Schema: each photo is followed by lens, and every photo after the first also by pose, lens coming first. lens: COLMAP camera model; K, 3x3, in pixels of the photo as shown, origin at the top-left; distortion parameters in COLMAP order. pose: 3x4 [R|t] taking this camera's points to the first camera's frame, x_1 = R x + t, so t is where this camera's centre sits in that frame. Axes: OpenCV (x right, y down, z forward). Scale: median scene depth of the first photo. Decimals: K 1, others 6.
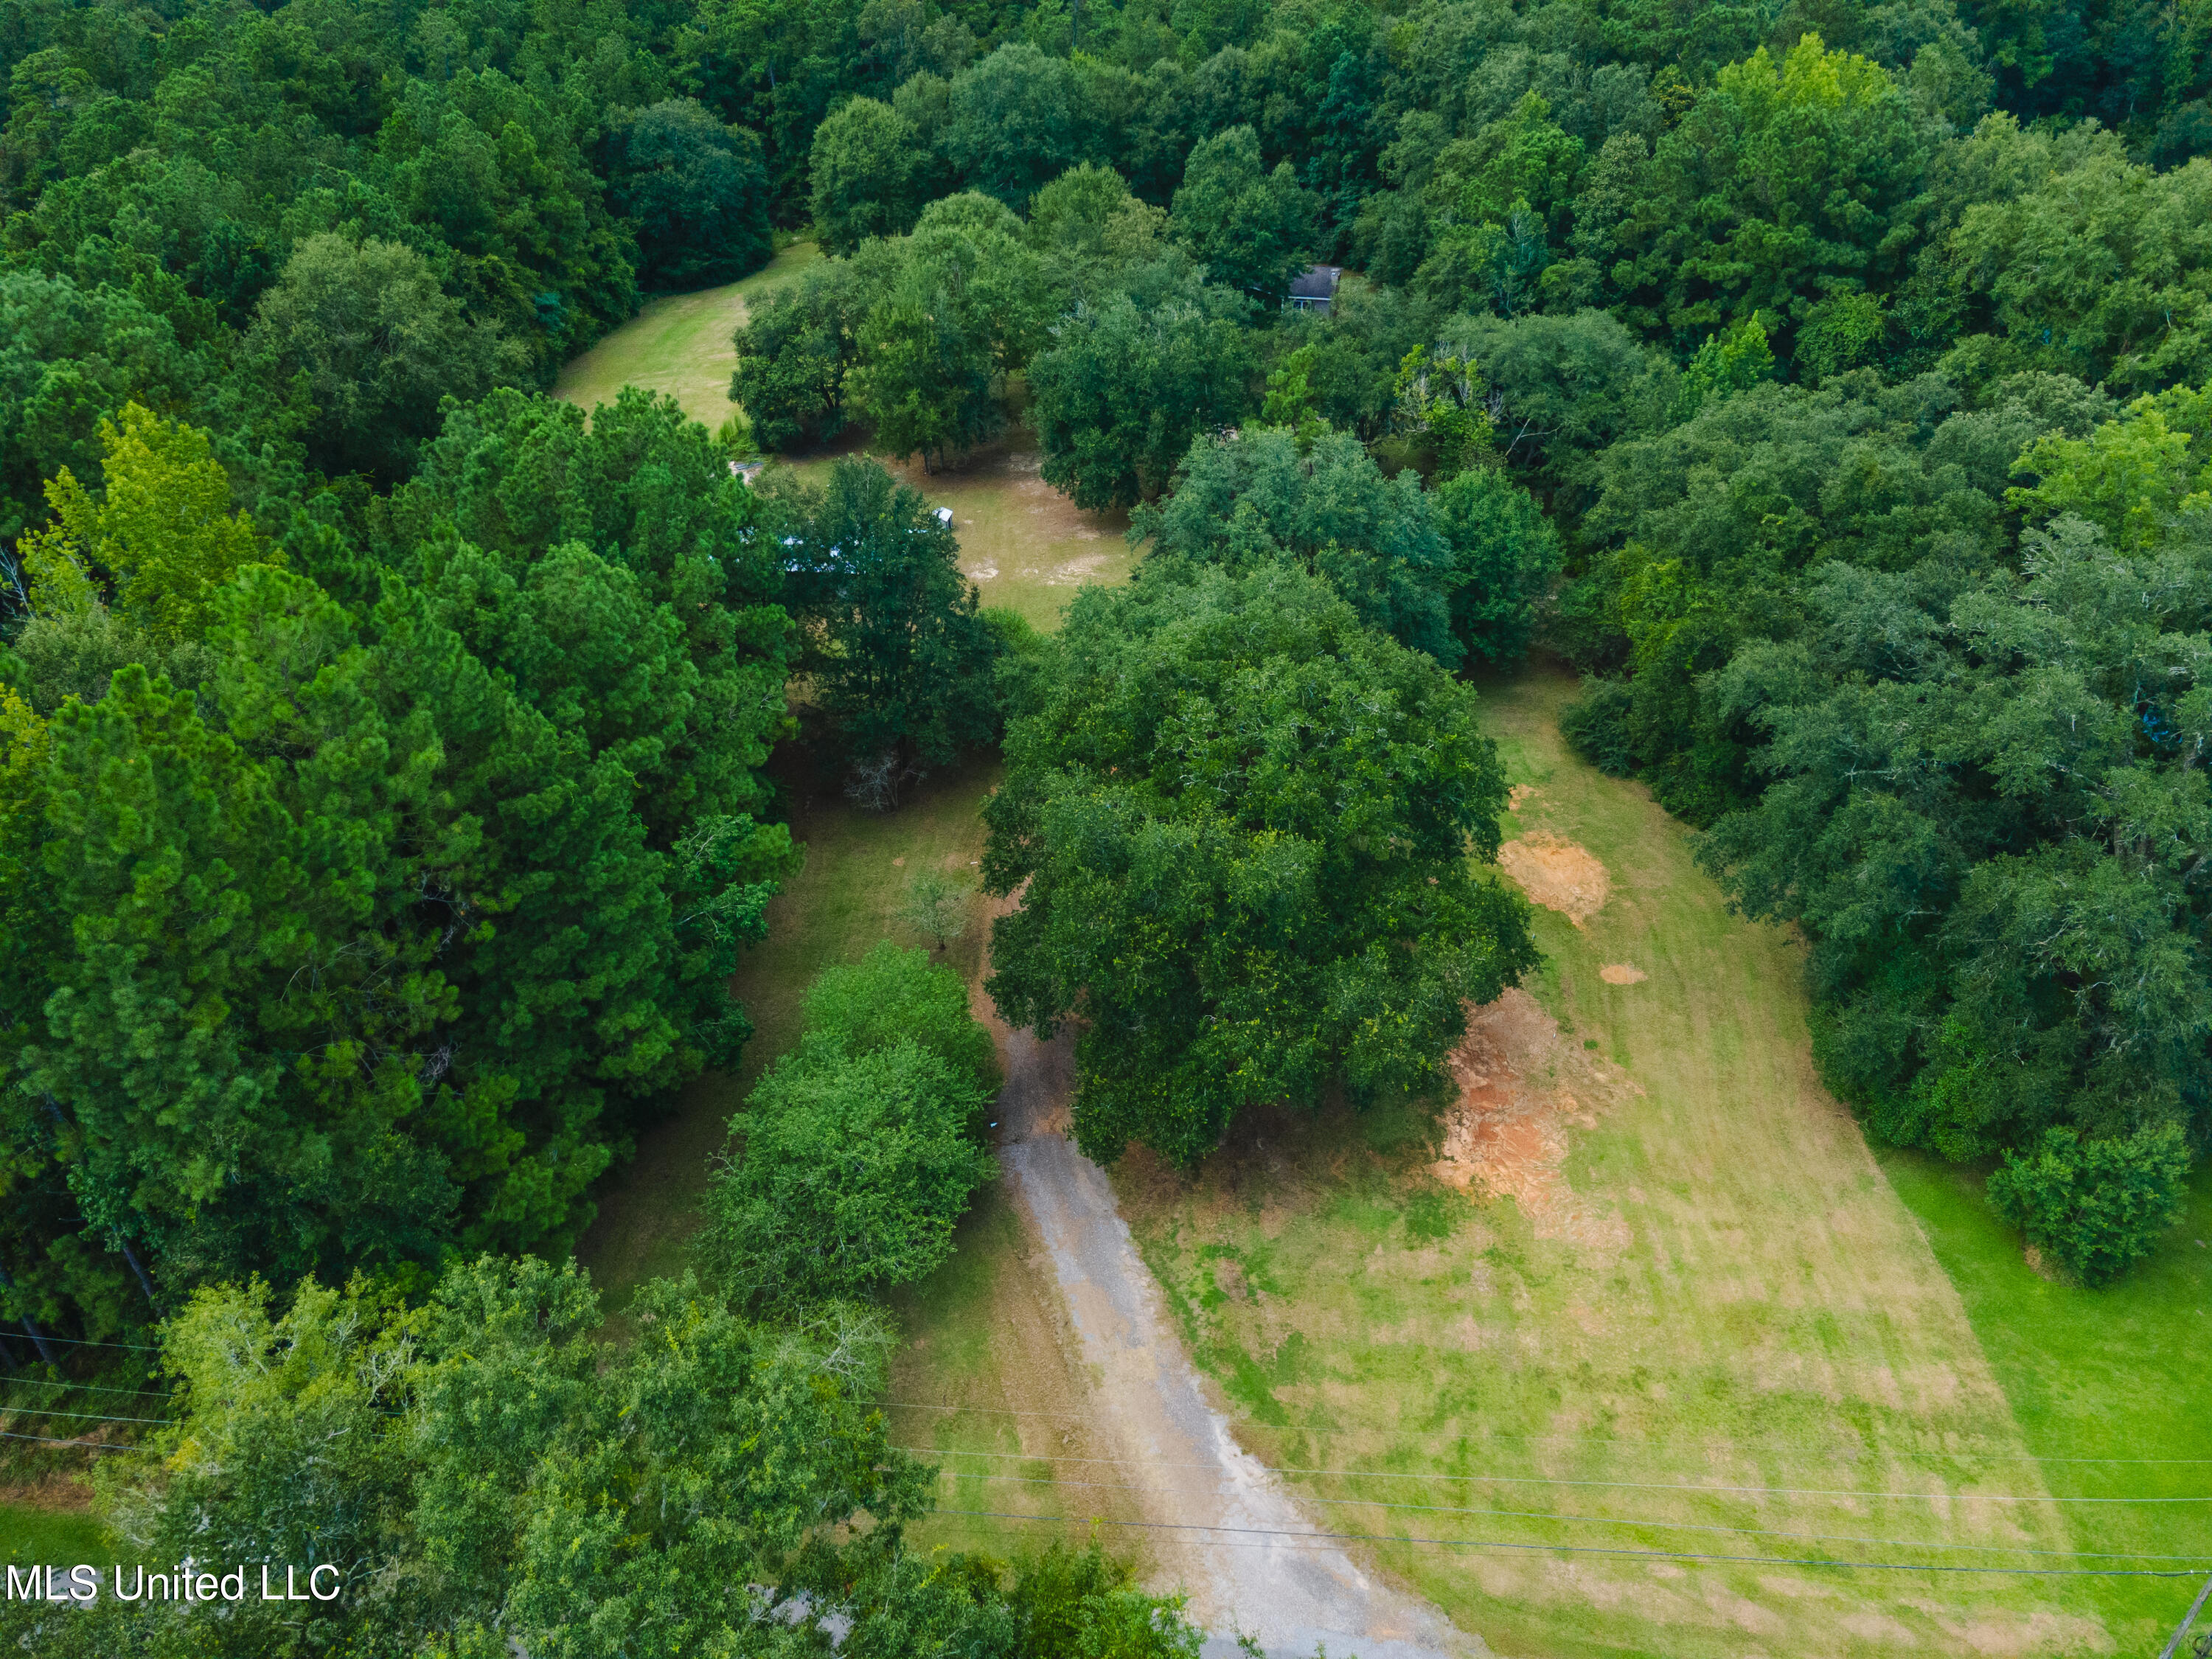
lens RADIAL K [[1583.7, 0, 1096.2], [0, 1583.7, 809.4], [0, 0, 1]] dist [0.037769, 0.016801]
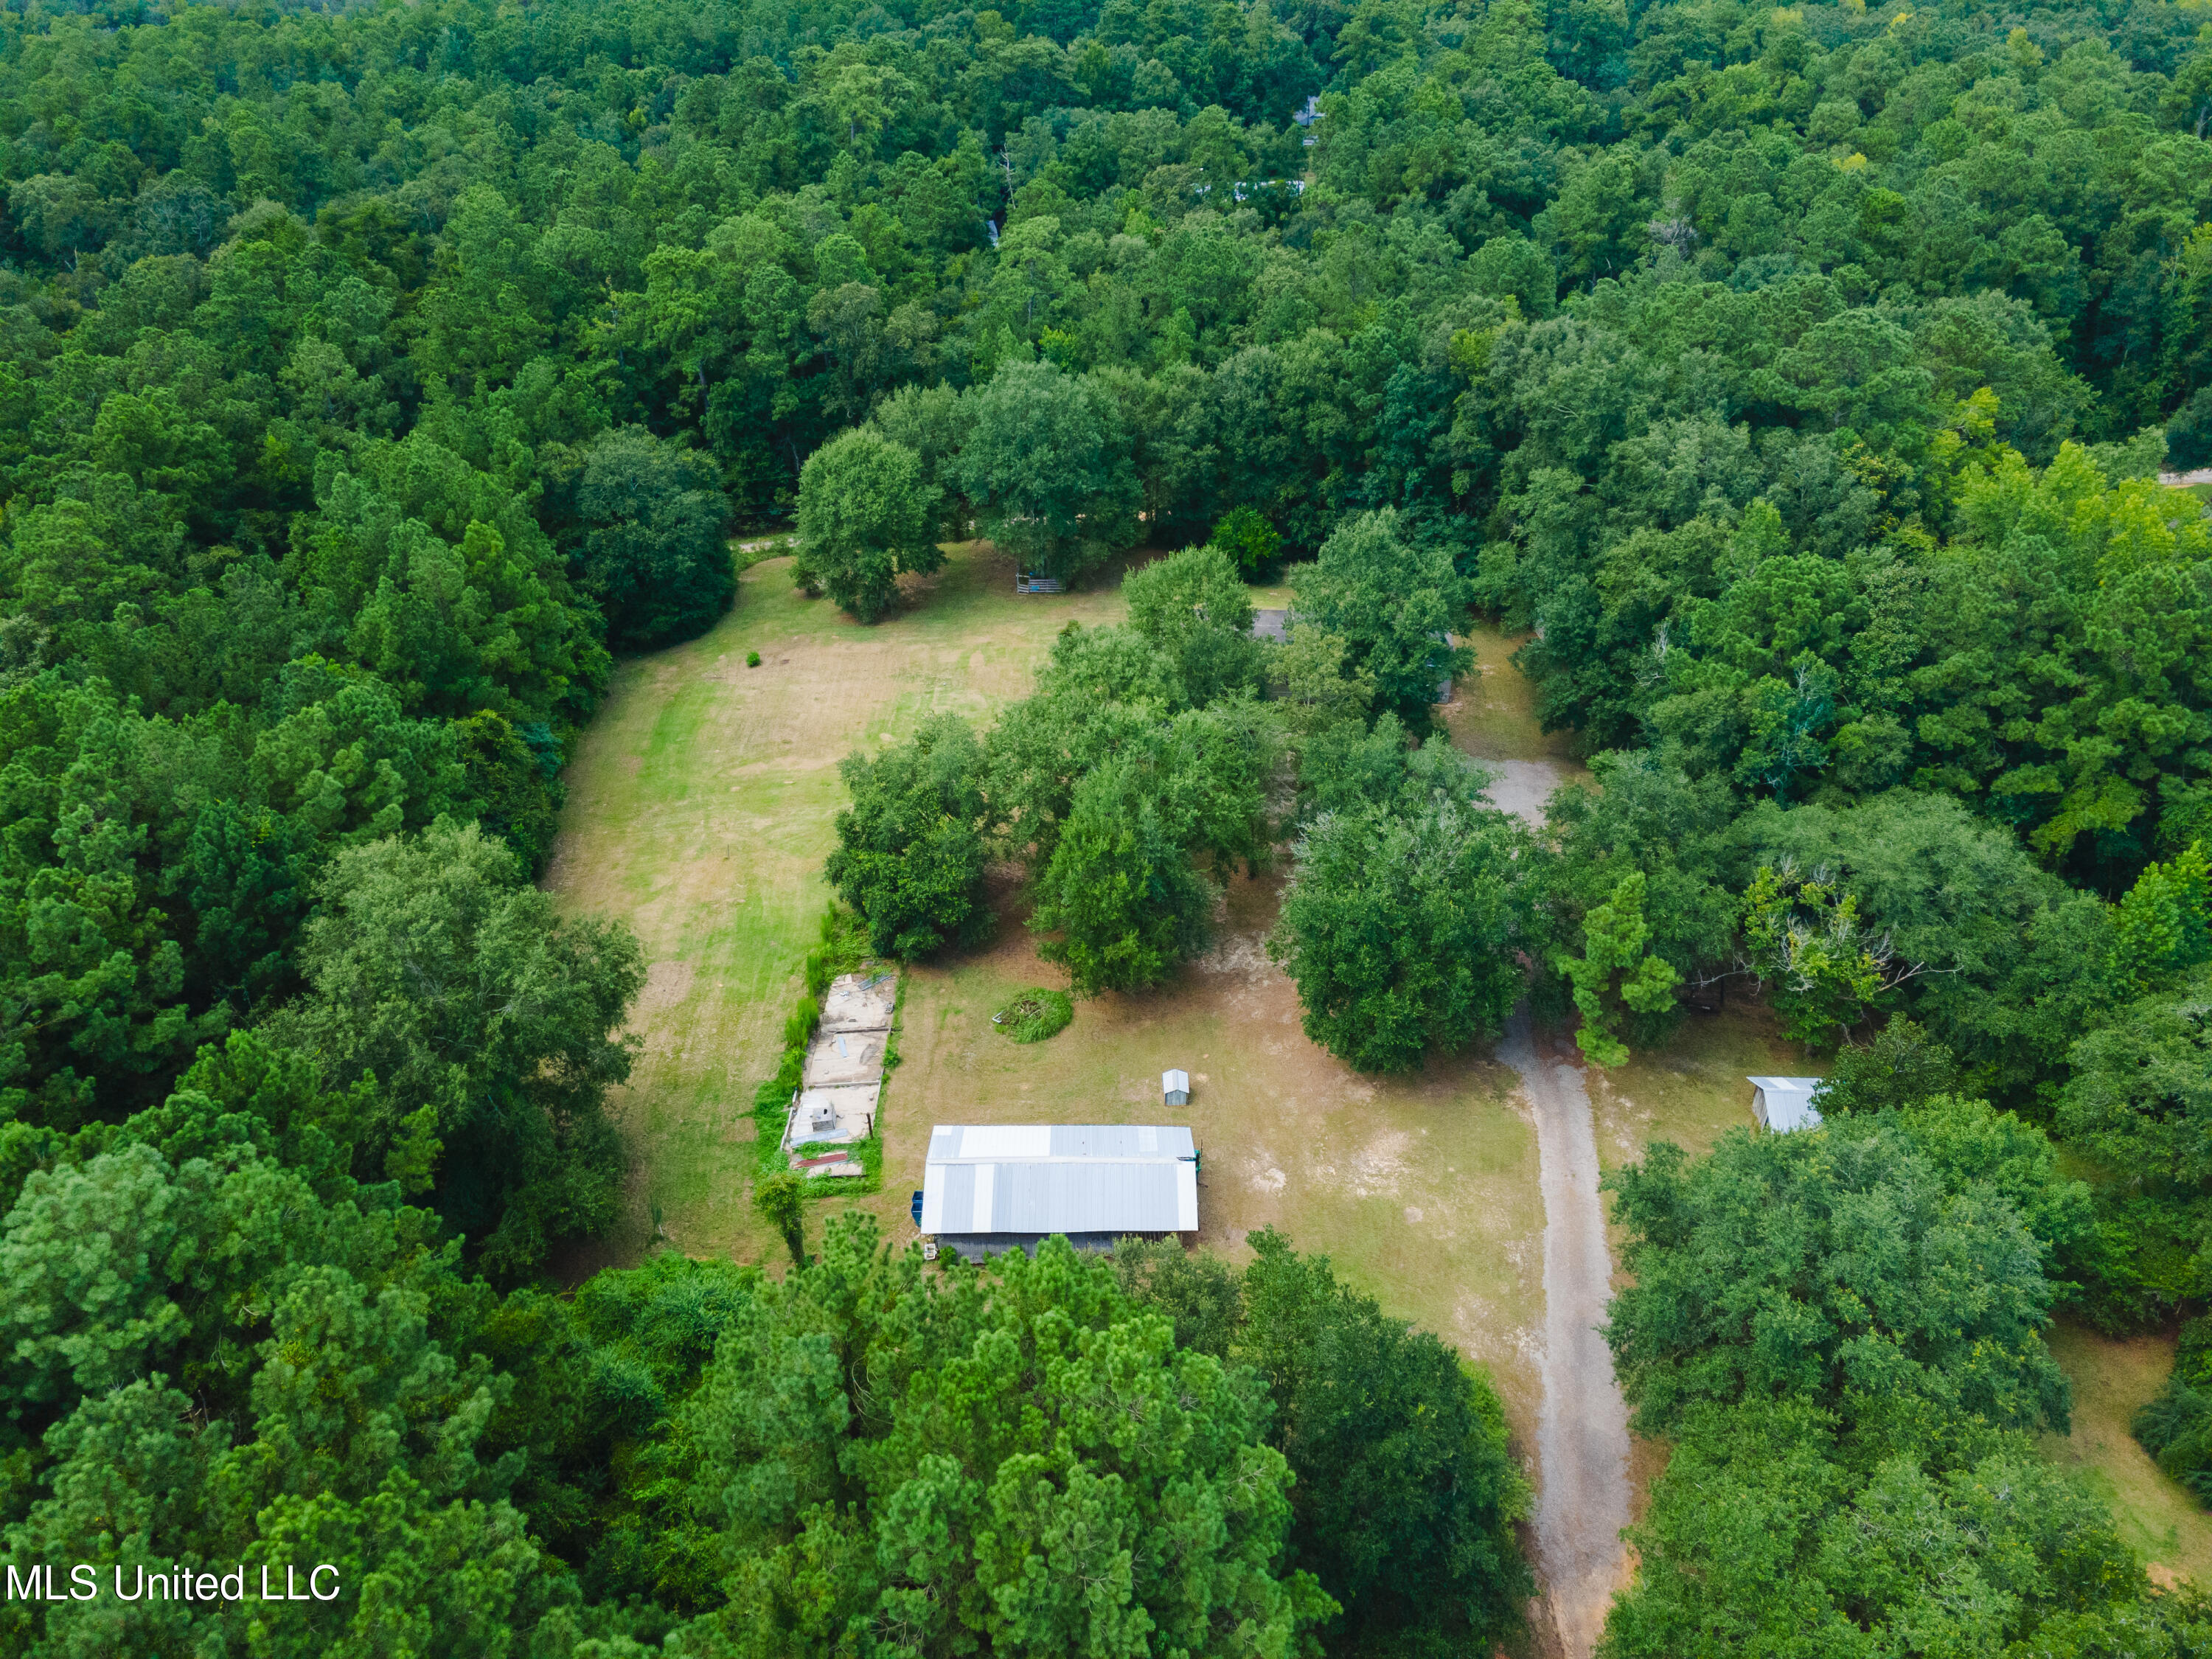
lens RADIAL K [[1583.7, 0, 1092.3], [0, 1583.7, 831.4], [0, 0, 1]] dist [0.037769, 0.016801]
pose [[0.985422, -0.088083, 0.145547, -0.168124], [0.091205, 0.995721, -0.014902, -0.207712], [-0.143612, 0.027959, 0.989239, 0.138515]]
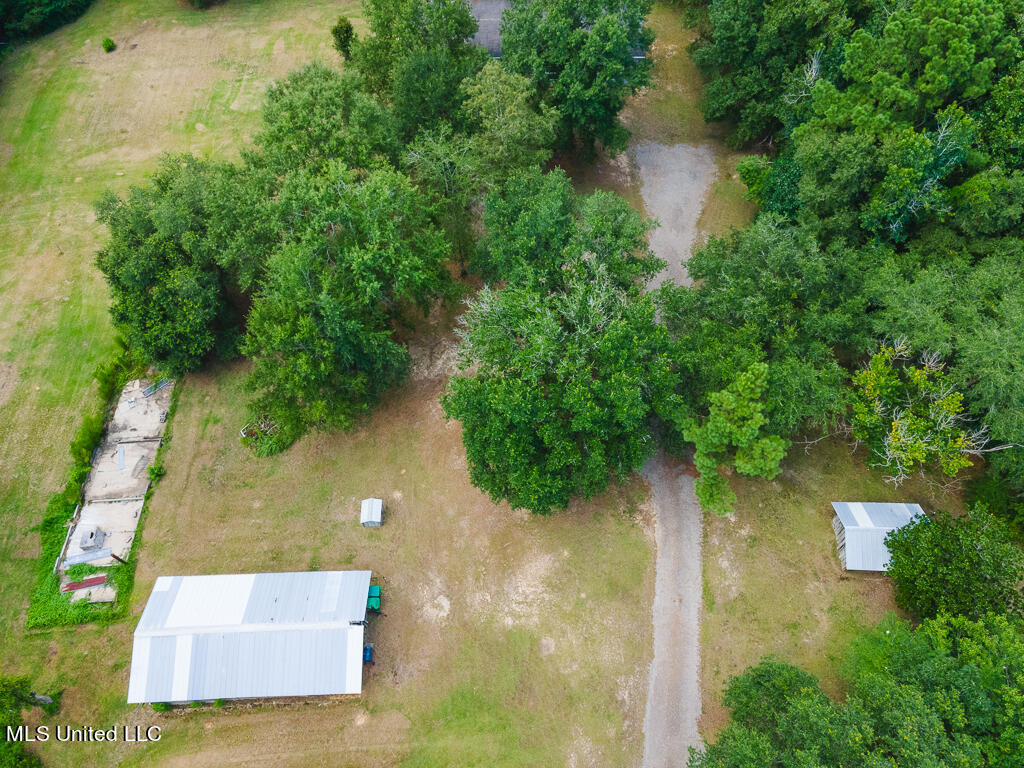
lens RADIAL K [[733.2, 0, 507.4], [0, 733.2, 383.0], [0, 0, 1]] dist [0.037769, 0.016801]
pose [[0.980639, -0.168773, 0.099312, -0.031776], [0.115406, 0.907810, 0.403191, -0.296671], [-0.158204, -0.383923, 0.909711, 0.405642]]
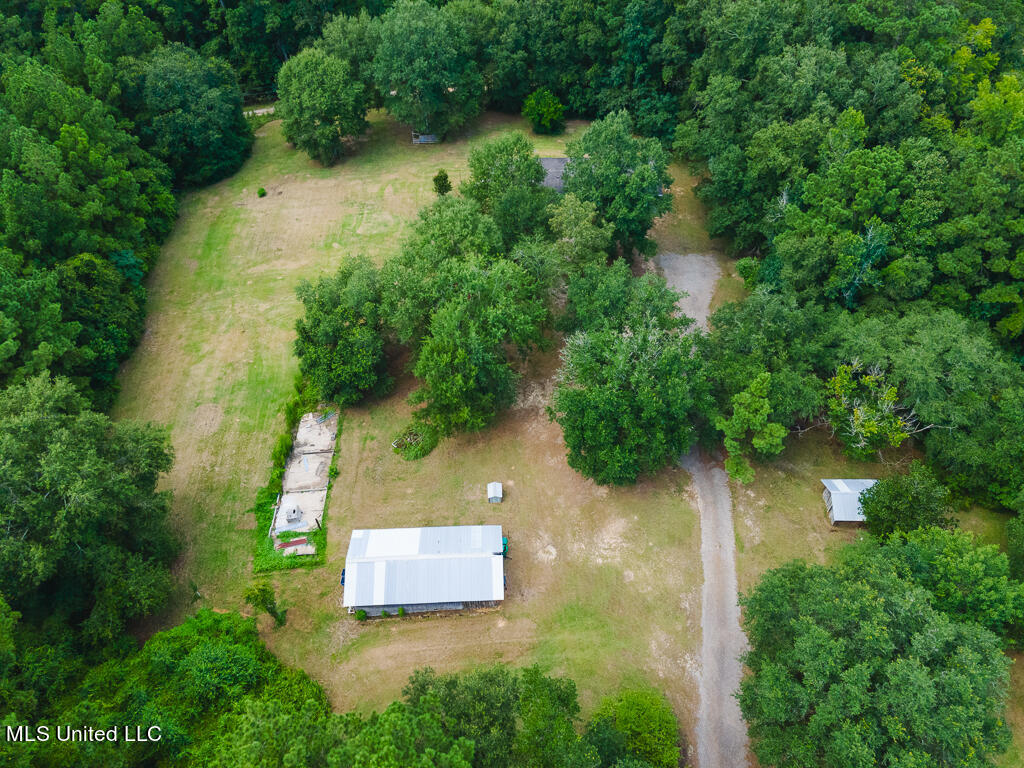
lens RADIAL K [[733.2, 0, 506.6], [0, 733.2, 383.1], [0, 0, 1]] dist [0.037769, 0.016801]
pose [[0.978875, -0.151993, 0.136751, -0.110848], [0.118139, 0.966366, 0.228428, -0.289487], [-0.166871, -0.207447, 0.963909, 0.266136]]
